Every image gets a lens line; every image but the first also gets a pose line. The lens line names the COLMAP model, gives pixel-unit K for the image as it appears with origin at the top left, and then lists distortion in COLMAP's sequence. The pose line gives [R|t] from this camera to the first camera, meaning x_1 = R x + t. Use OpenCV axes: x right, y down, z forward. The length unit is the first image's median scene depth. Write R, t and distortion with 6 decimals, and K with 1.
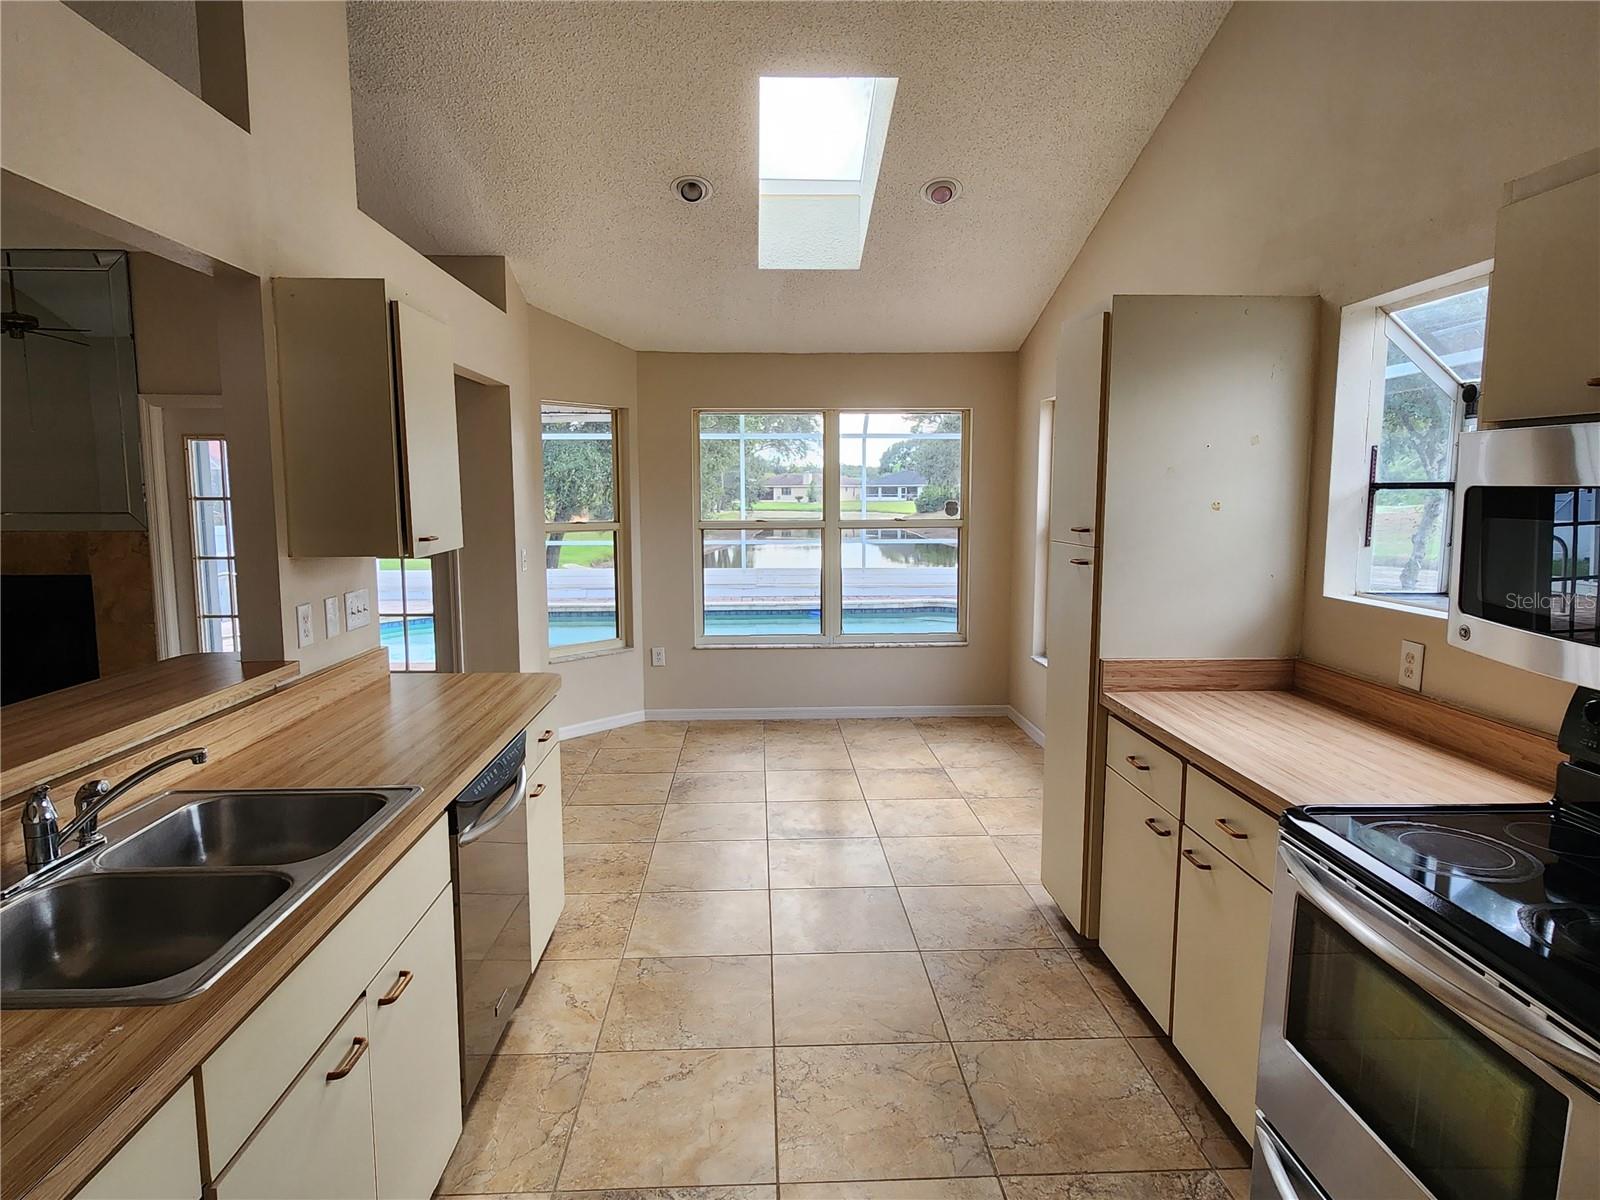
lens RADIAL K [[896.6, 0, 794.1], [0, 896.6, 595.4], [0, 0, 1]] dist [0.005540, 0.000603]
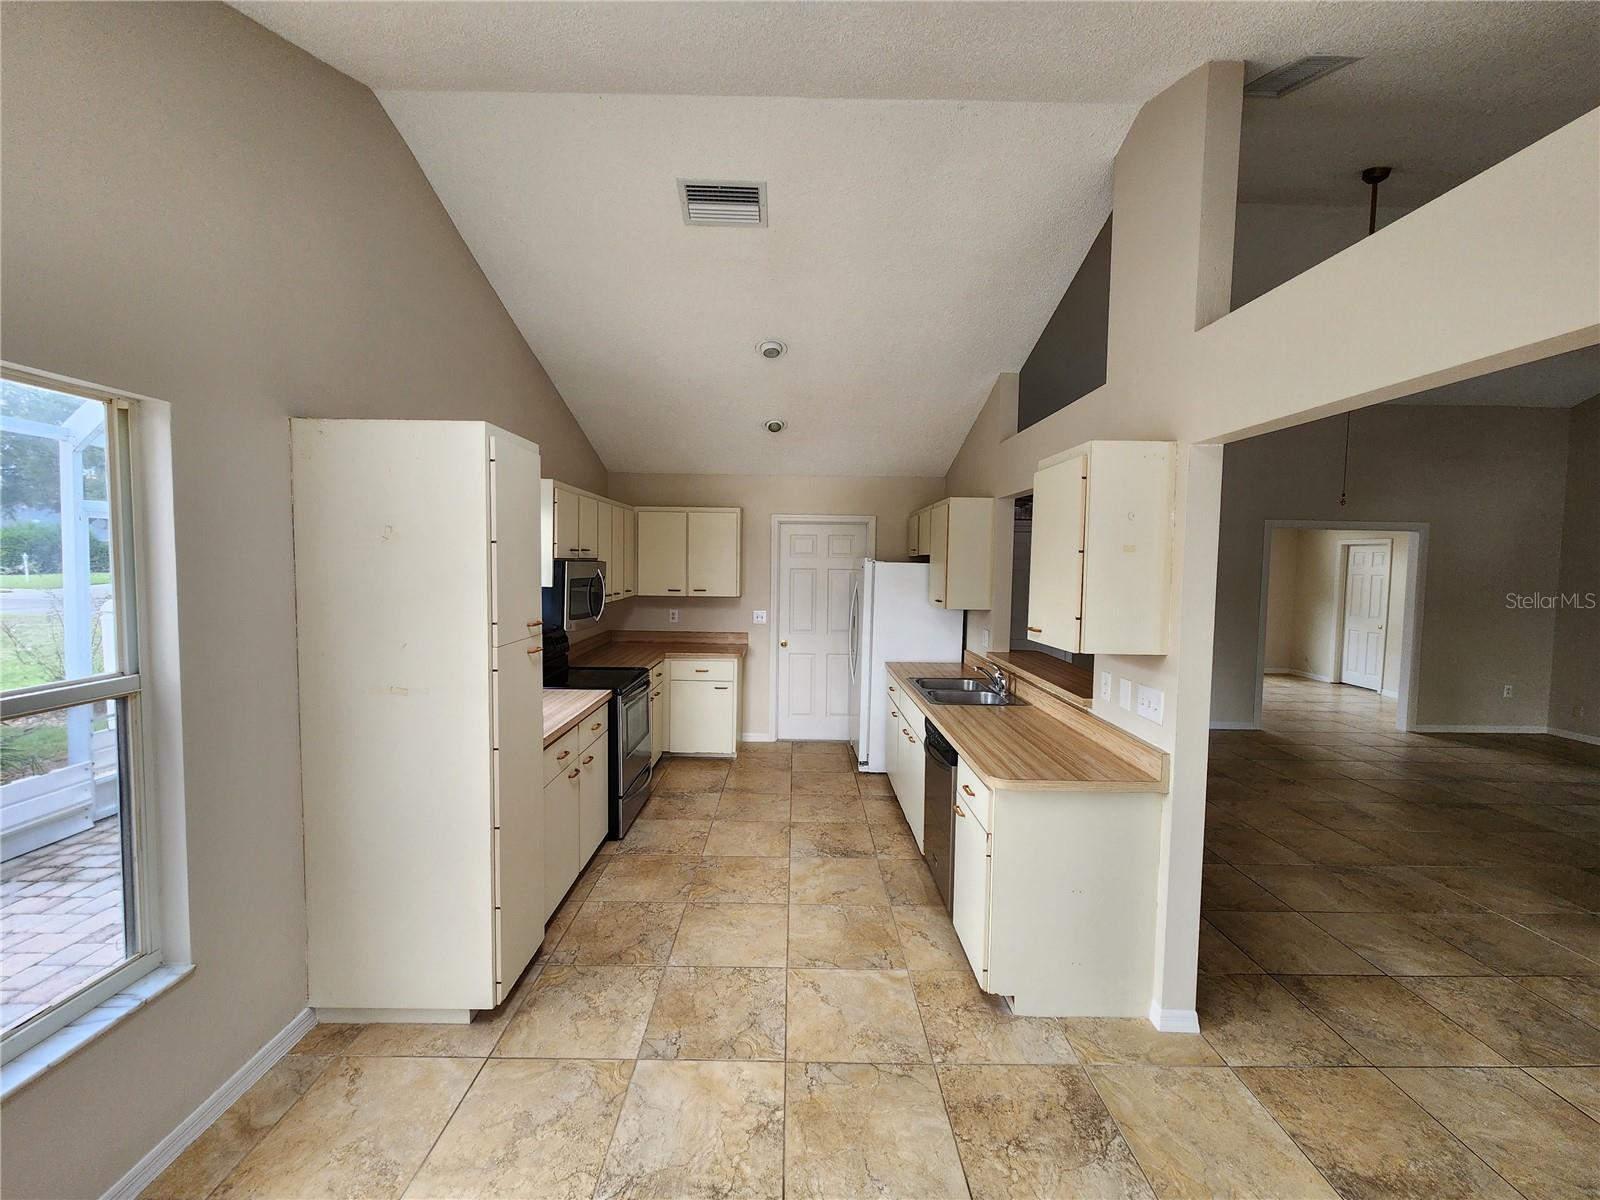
lens RADIAL K [[650.3, 0, 796.9], [0, 650.3, 595.6], [0, 0, 1]] dist [0.004423, -0.004268]
pose [[-0.999195, -0.016017, 0.036773, -0.070133], [-0.009539, 0.985395, 0.170017, -0.283467], [-0.038959, 0.169530, -0.984755, 1.992591]]
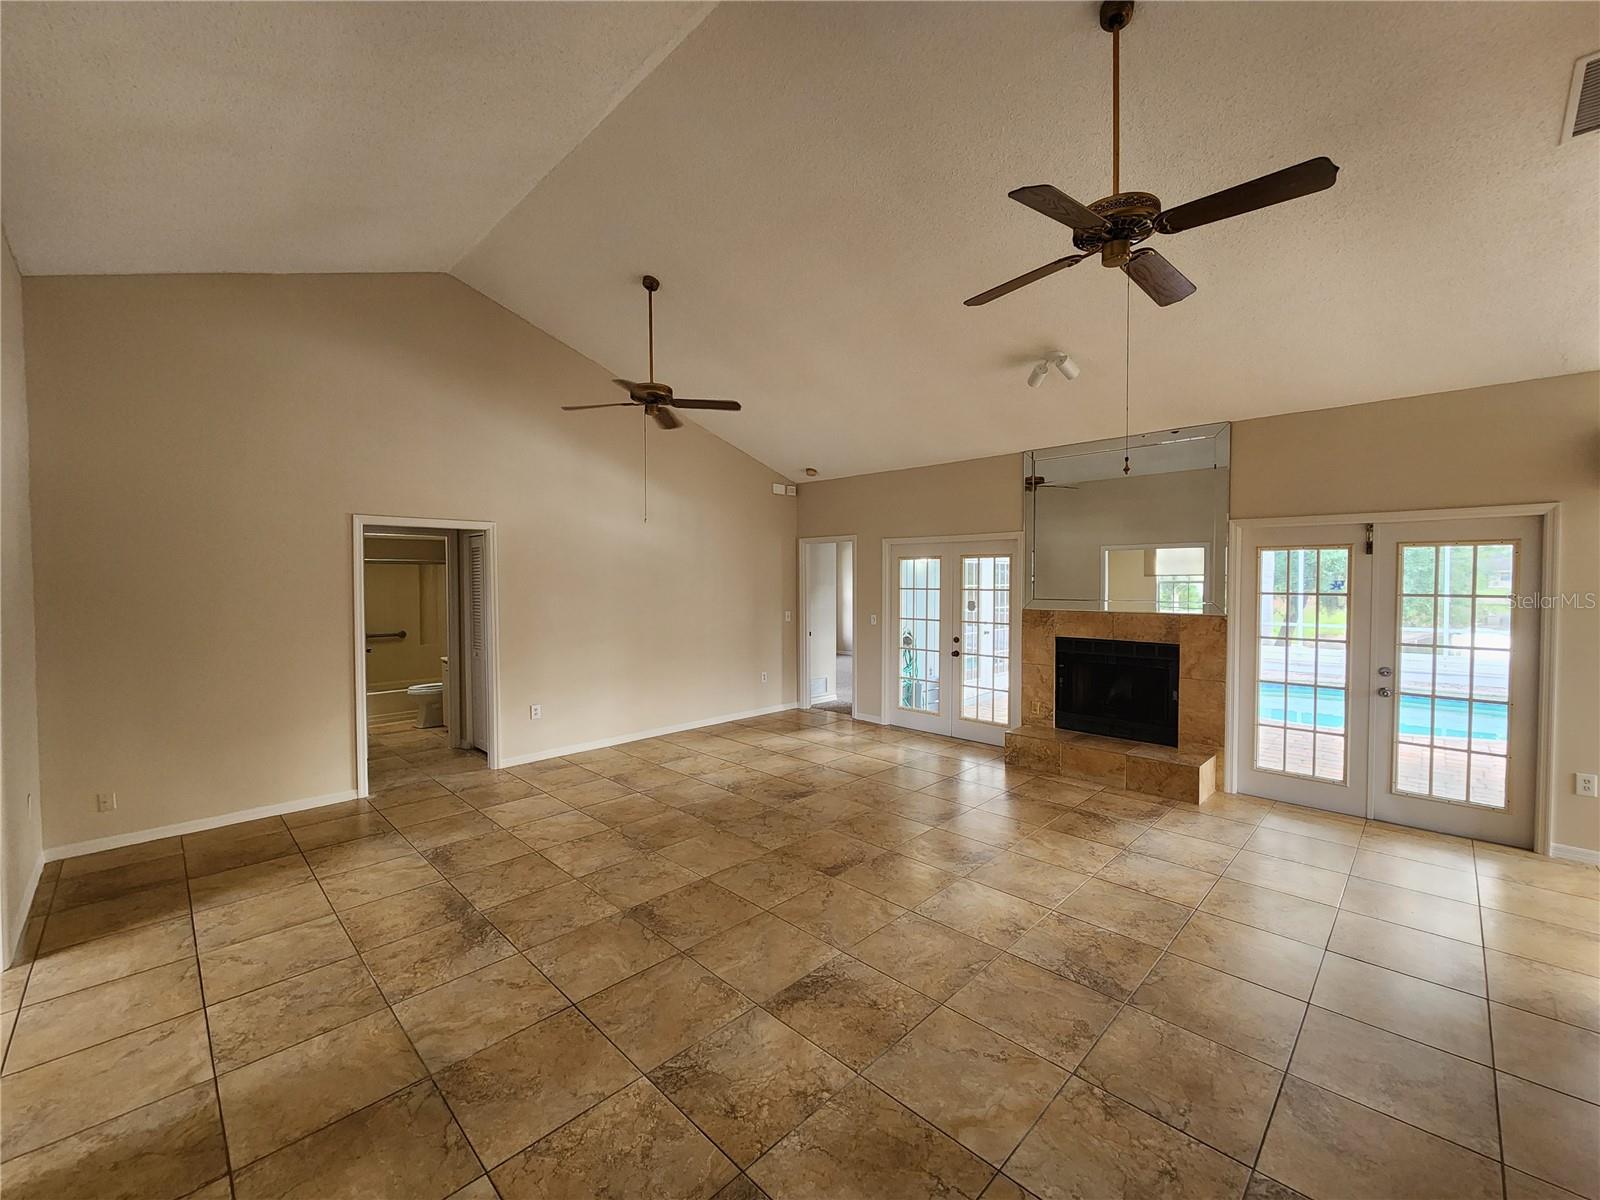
lens RADIAL K [[650.3, 0, 795.2], [0, 650.3, 595.0], [0, 0, 1]] dist [0.004423, -0.004268]
pose [[0.677692, 0.019043, -0.735099, -0.768517], [-0.083112, 0.995243, -0.050839, 0.004854], [0.730634, 0.095549, 0.676051, -0.323955]]
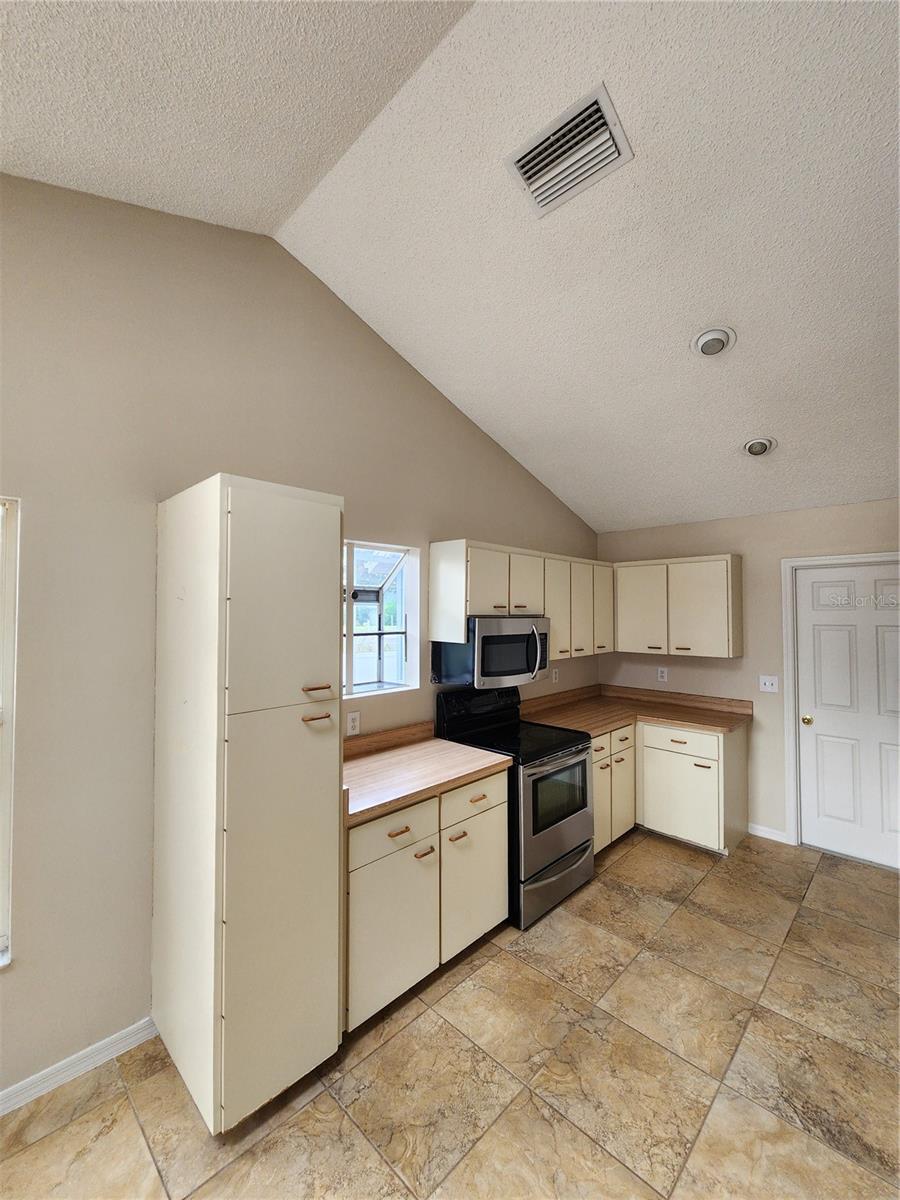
lens RADIAL K [[487.7, 0, 452.9], [0, 487.7, 597.9], [0, 0, 1]] dist [0.004423, -0.004268]
pose [[-0.688183, 0.021999, 0.725204, -0.251665], [0.083996, 0.995235, 0.049517, -0.215306], [-0.720659, 0.094991, -0.686752, 1.386108]]
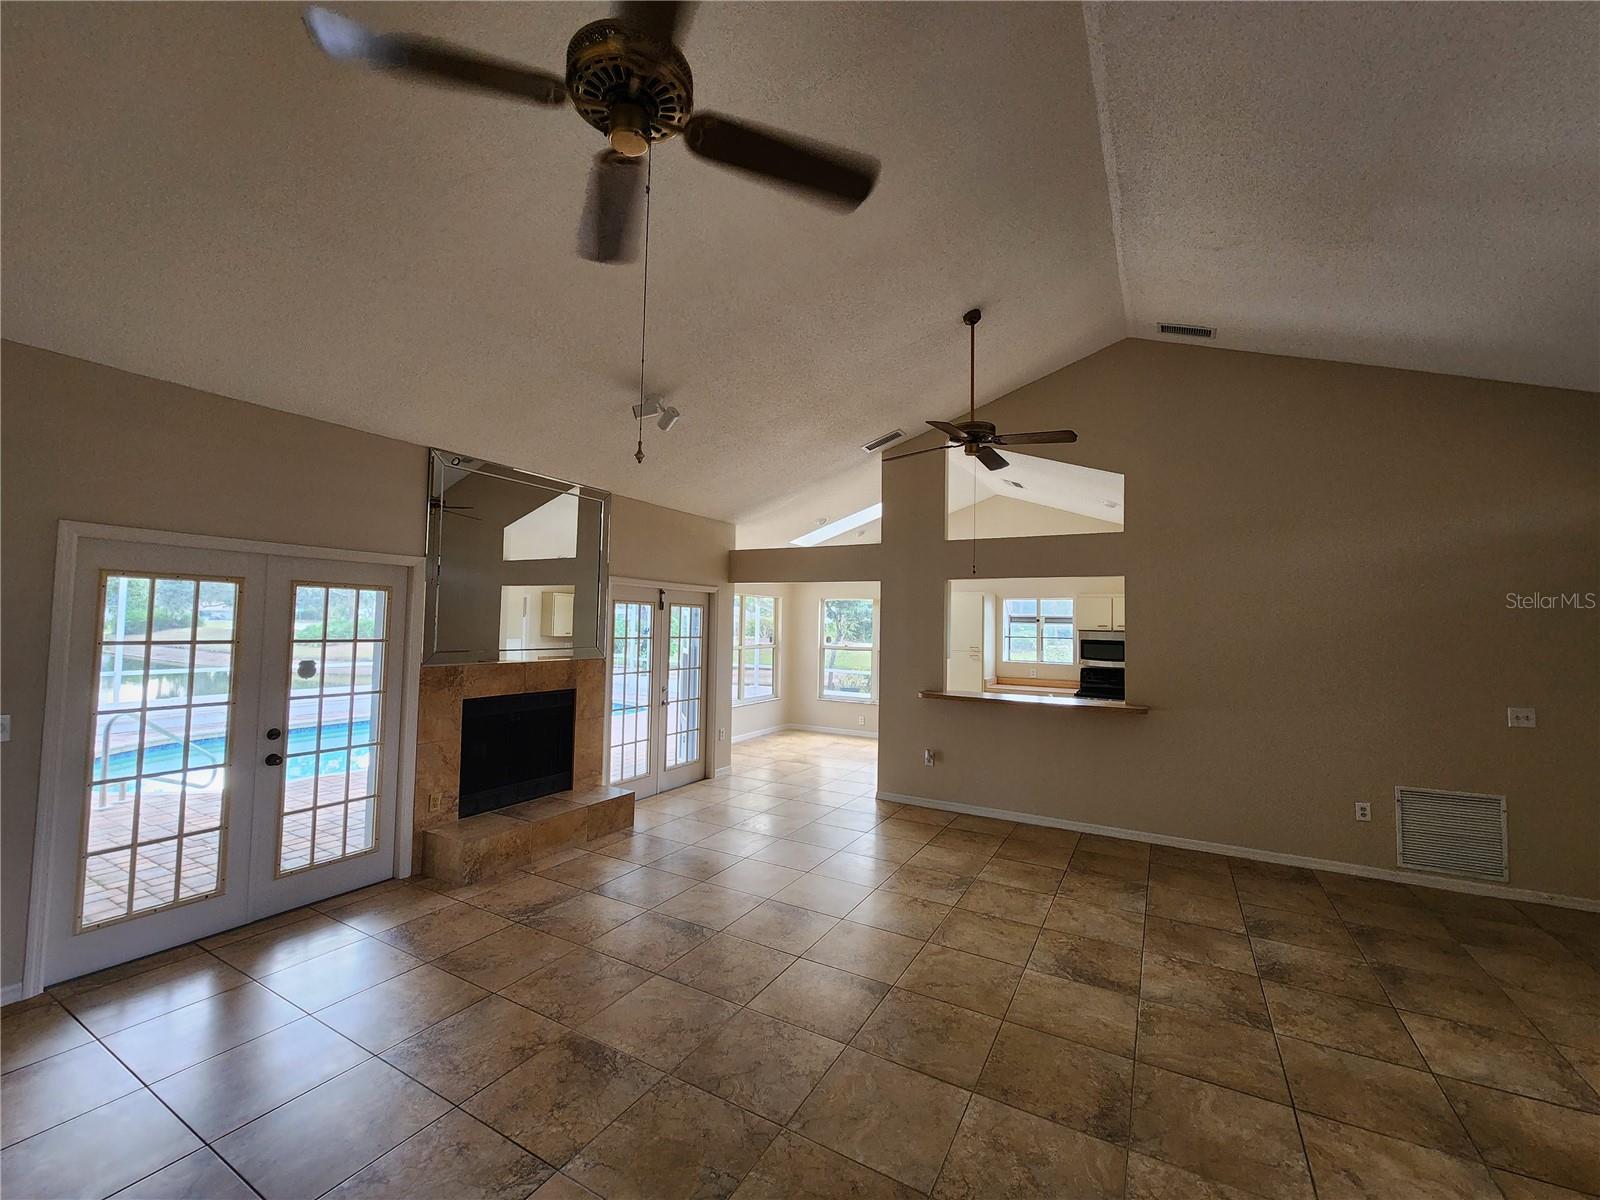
lens RADIAL K [[650.3, 0, 801.2], [0, 650.3, 596.2], [0, 0, 1]] dist [0.004423, -0.004268]
pose [[0.523435, 0.049793, 0.850609, -2.742526], [0.076630, 0.991495, -0.105196, -0.059130], [-0.848613, 0.120245, 0.515167, 0.155323]]
